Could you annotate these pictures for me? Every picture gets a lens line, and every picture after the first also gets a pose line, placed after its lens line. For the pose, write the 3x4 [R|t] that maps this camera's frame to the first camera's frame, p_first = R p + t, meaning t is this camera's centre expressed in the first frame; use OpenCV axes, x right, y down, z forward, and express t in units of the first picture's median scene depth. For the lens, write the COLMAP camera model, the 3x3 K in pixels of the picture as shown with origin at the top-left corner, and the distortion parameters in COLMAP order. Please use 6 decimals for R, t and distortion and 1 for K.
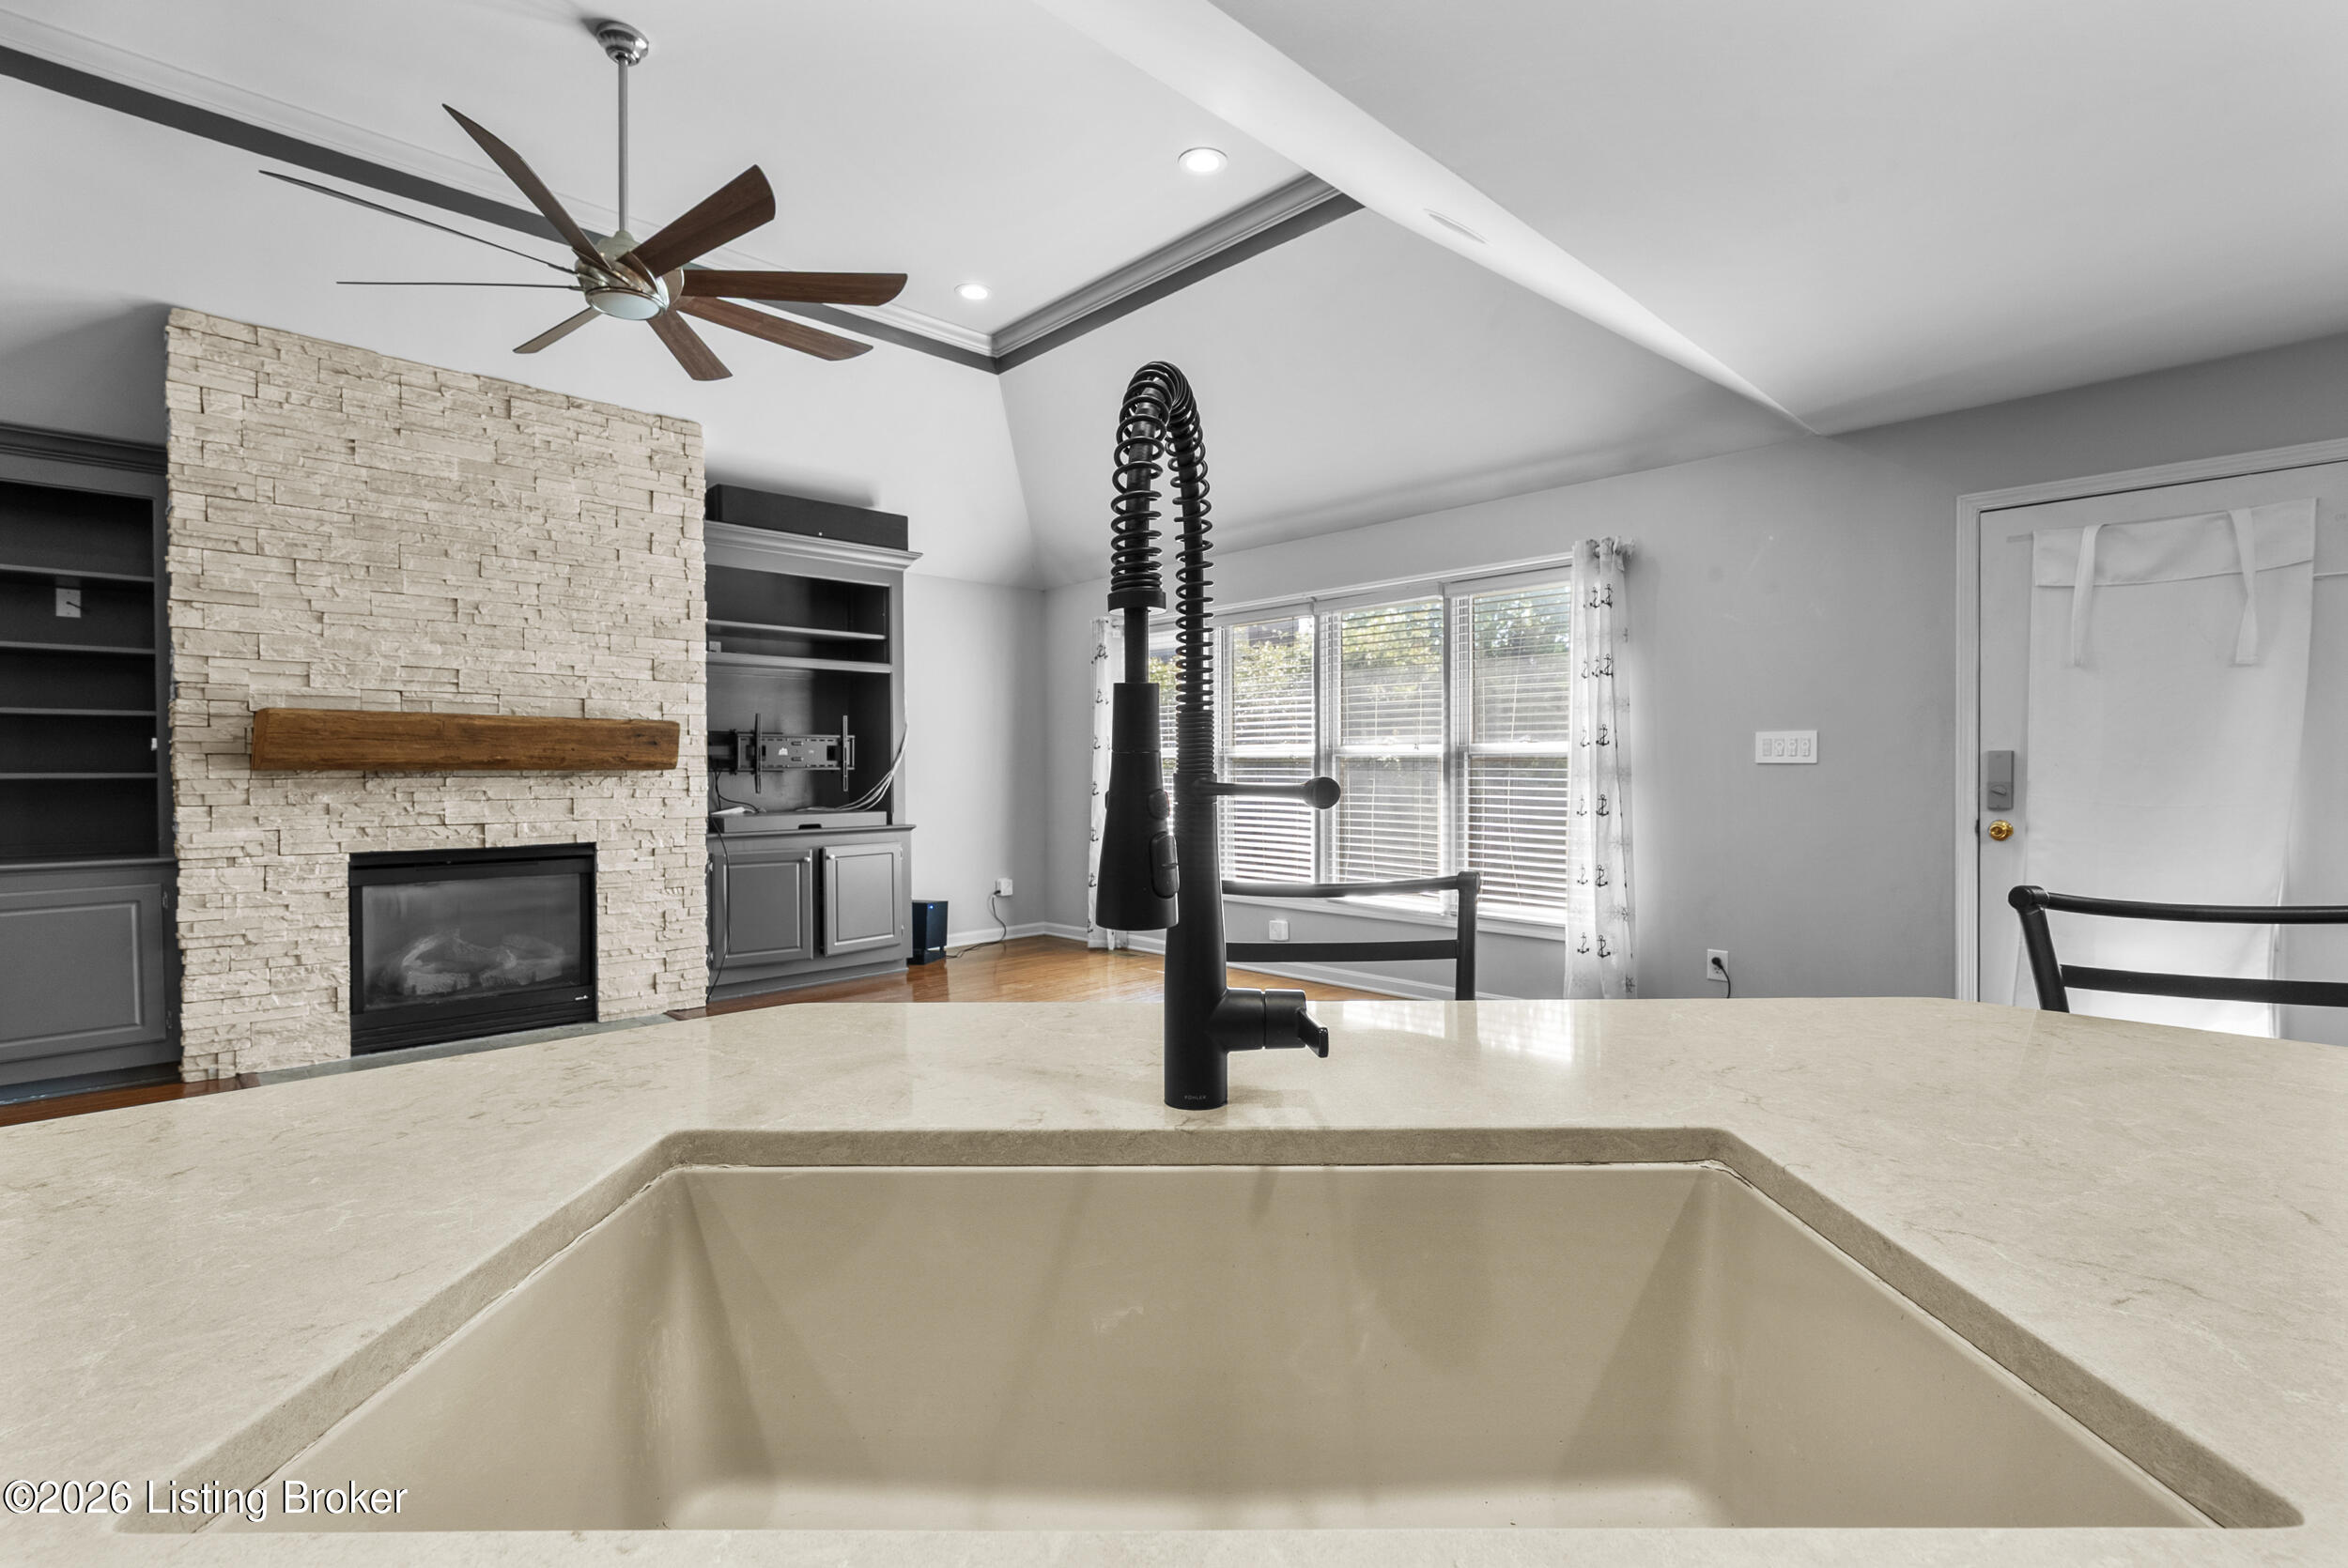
lens RADIAL K [[1083.6, 0, 1183.2], [0, 1083.6, 778.6], [0, 0, 1]] dist [0.002285, 0.000647]
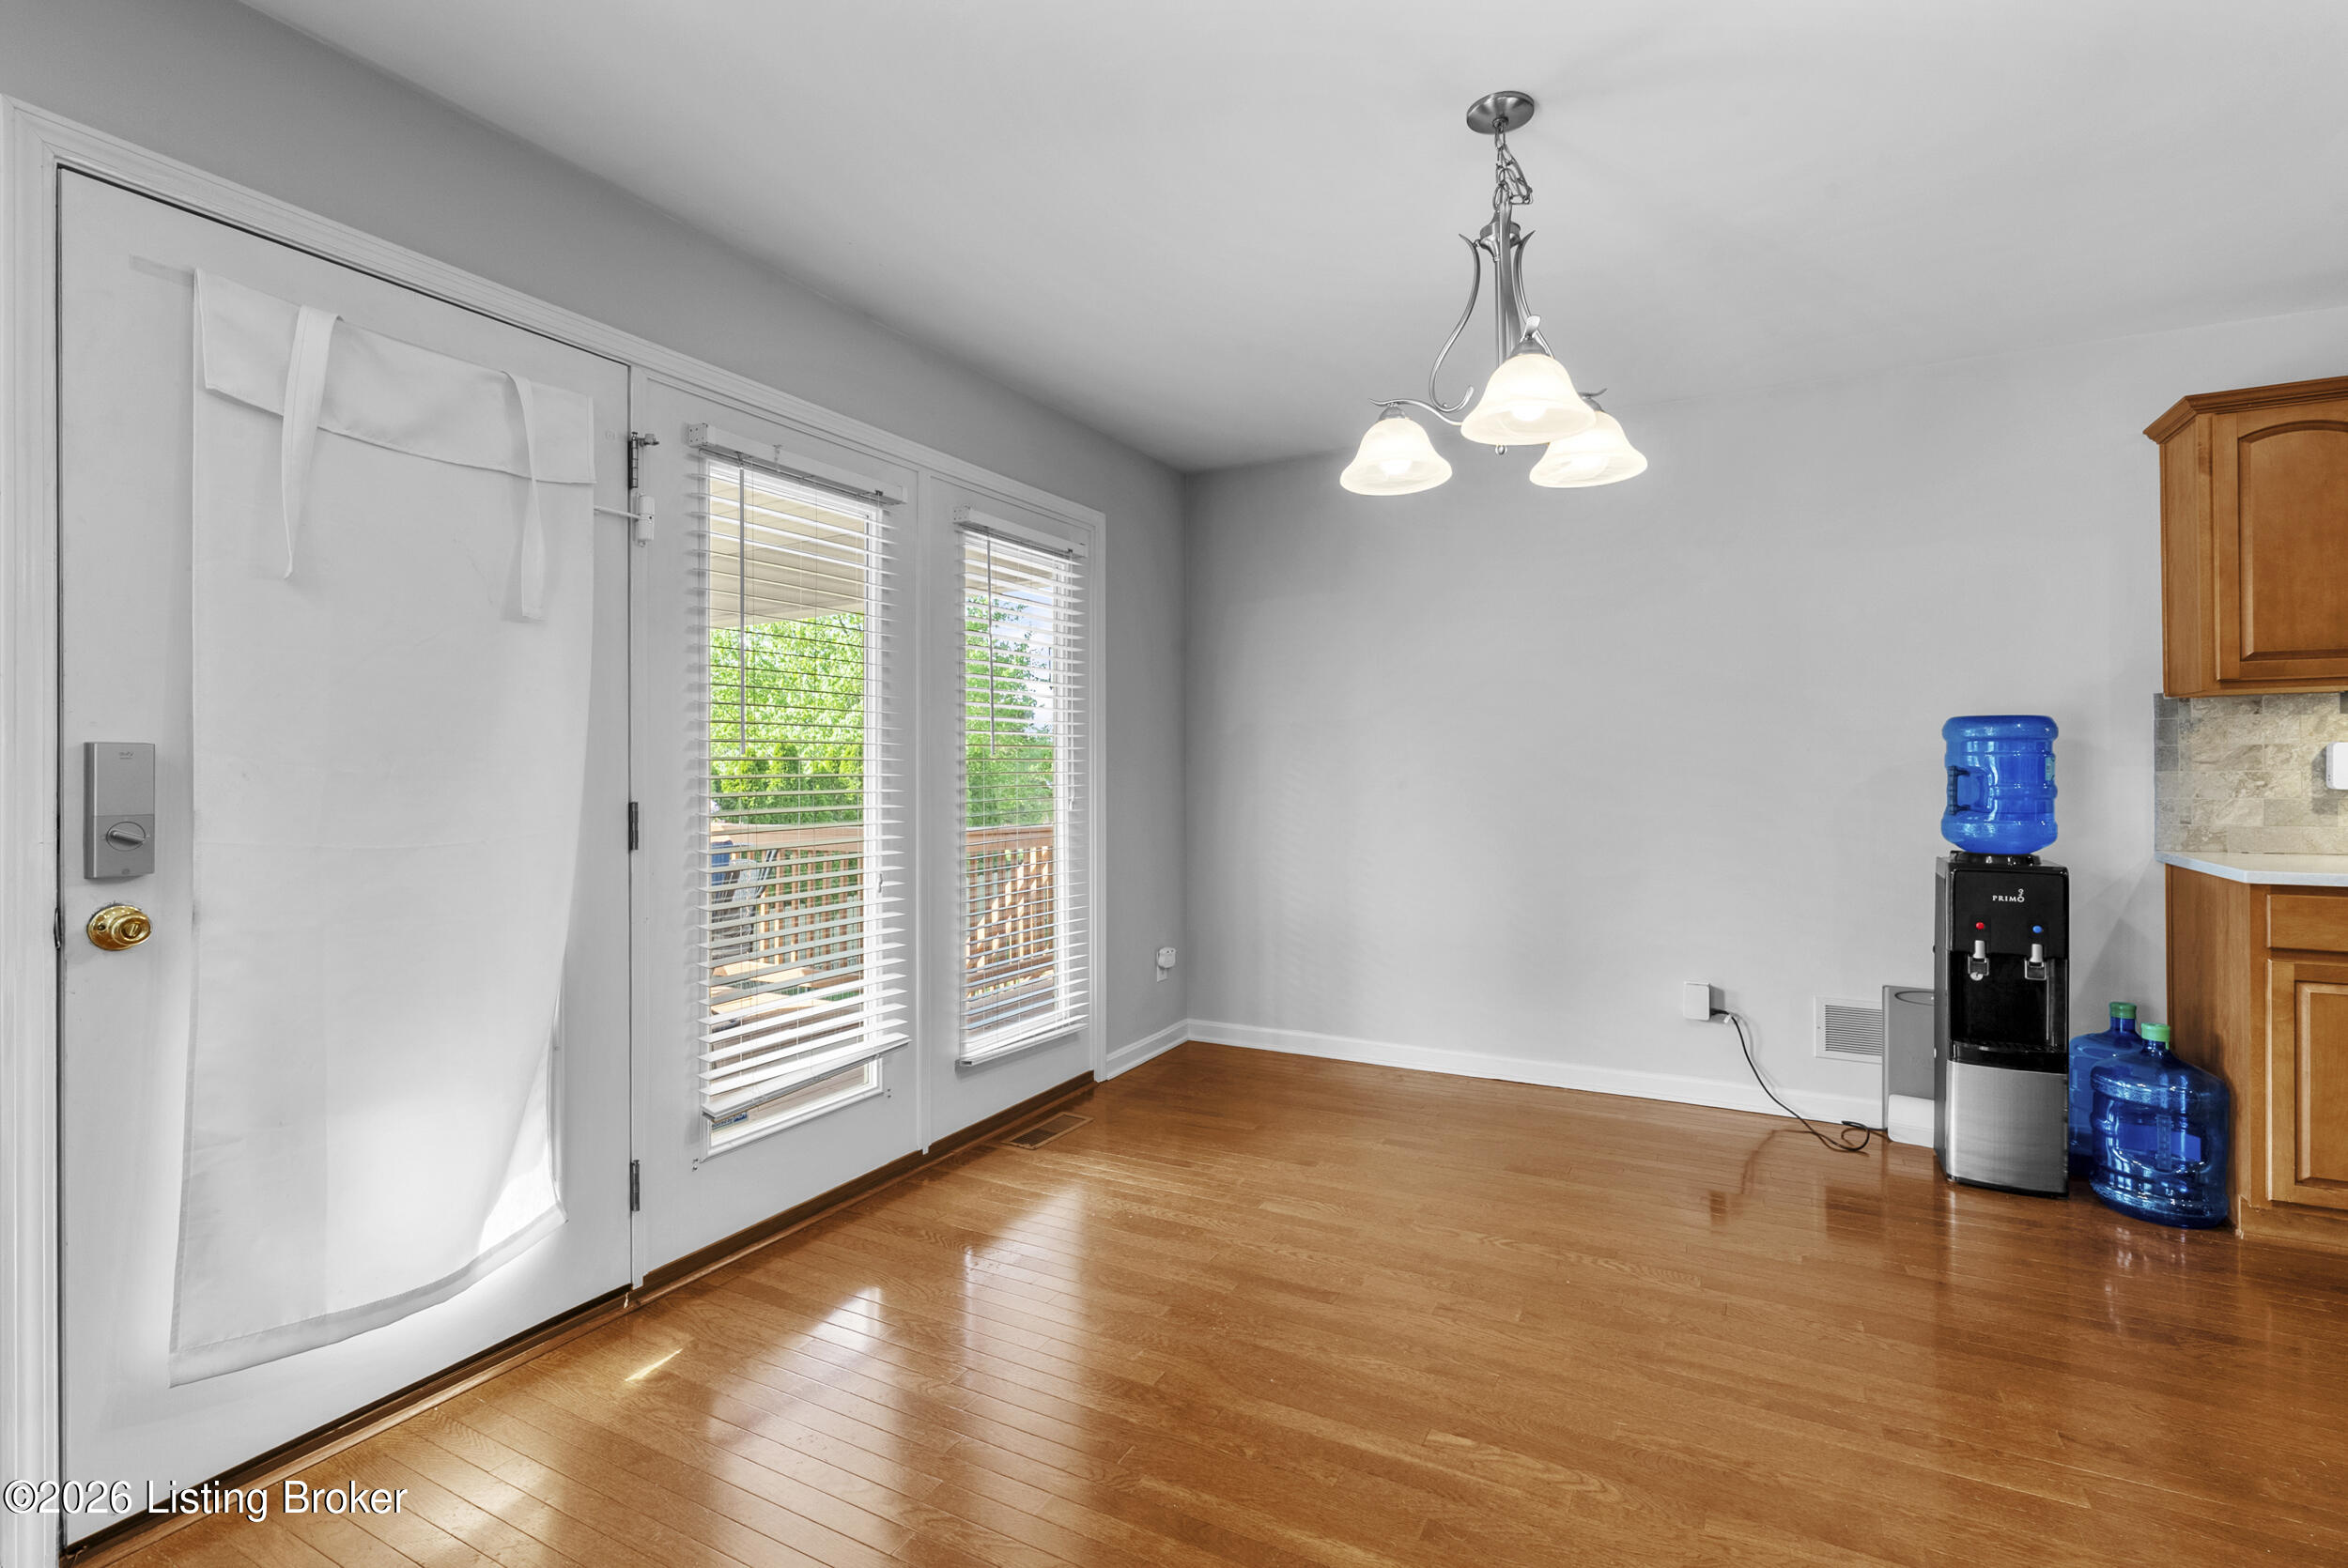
lens RADIAL K [[1080.0, 0, 1177.0], [0, 1080.0, 765.6], [0, 0, 1]] dist [-0.001090, 0.000196]
pose [[-0.293585, 0.006229, 0.955913, 0.172823], [0.012639, 0.999917, -0.002634, -0.007816], [-0.955849, 0.011308, -0.293639, 0.569630]]
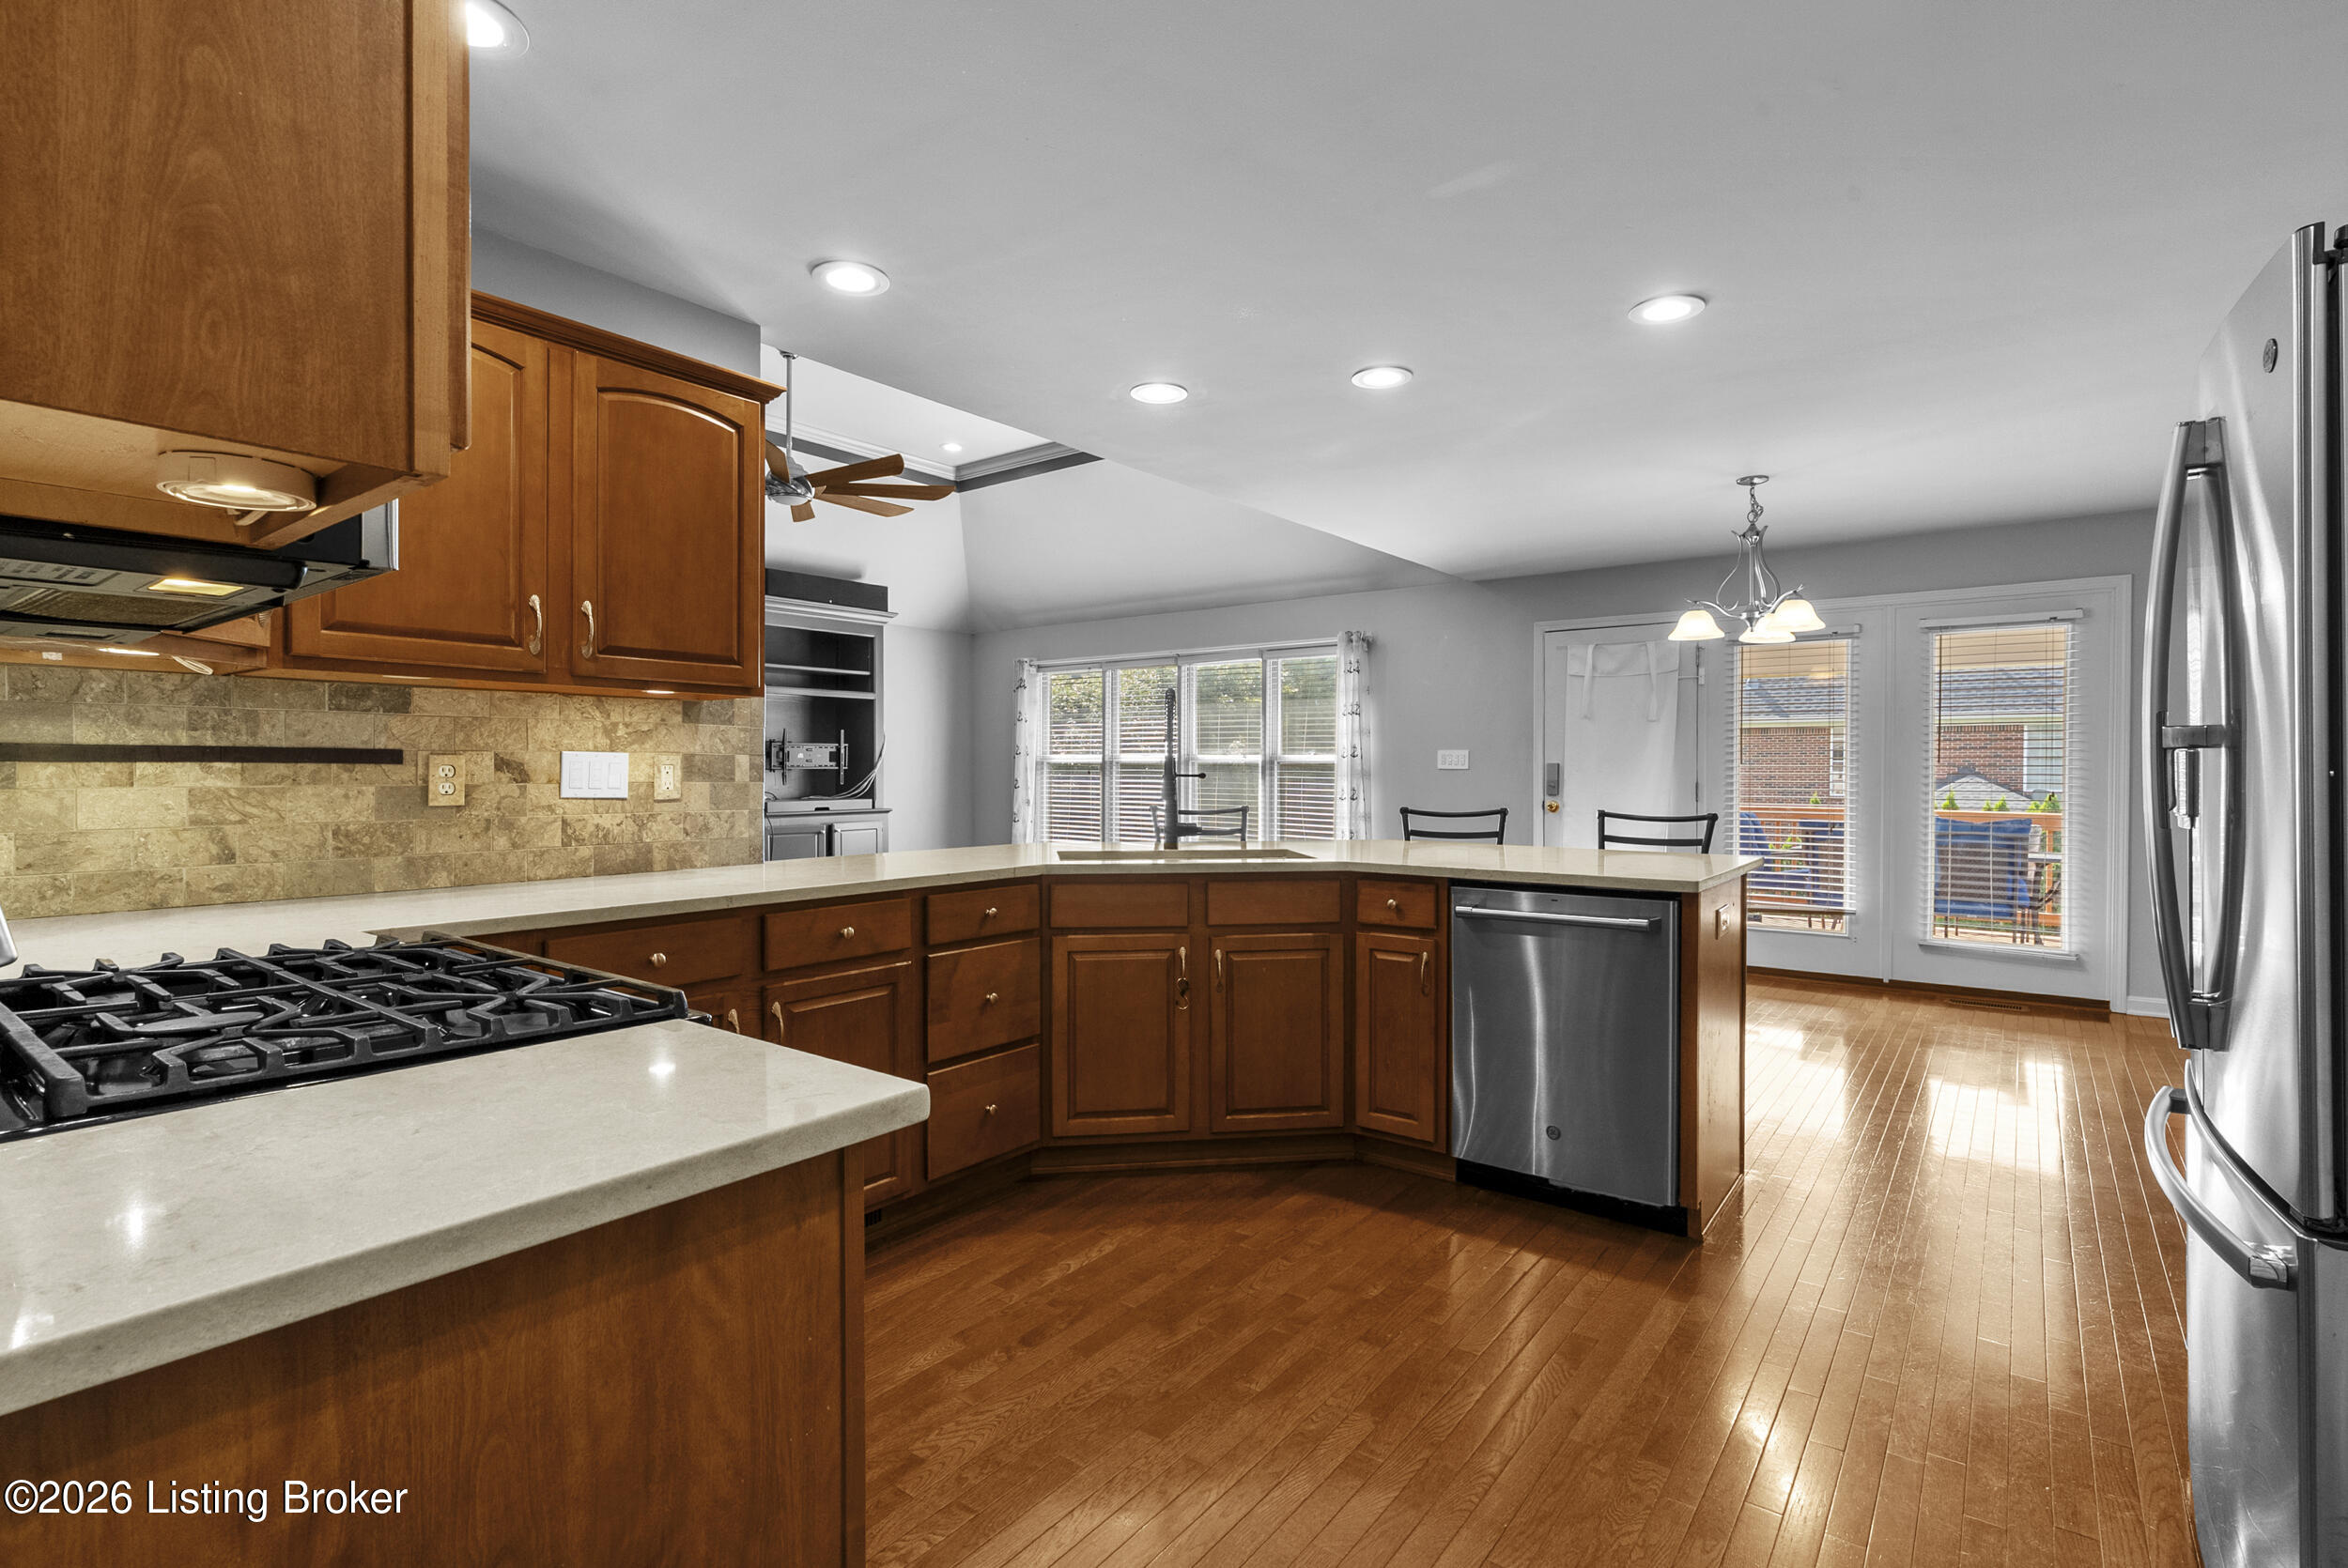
lens RADIAL K [[1104.7, 0, 1180.6], [0, 1104.7, 774.1], [0, 0, 1]] dist [-0.001519, 0.000038]
pose [[0.990436, 0.006216, 0.137830, -0.099766], [-0.005525, 0.999970, -0.005400, 0.004996], [-0.137859, 0.004587, 0.990441, -0.598022]]
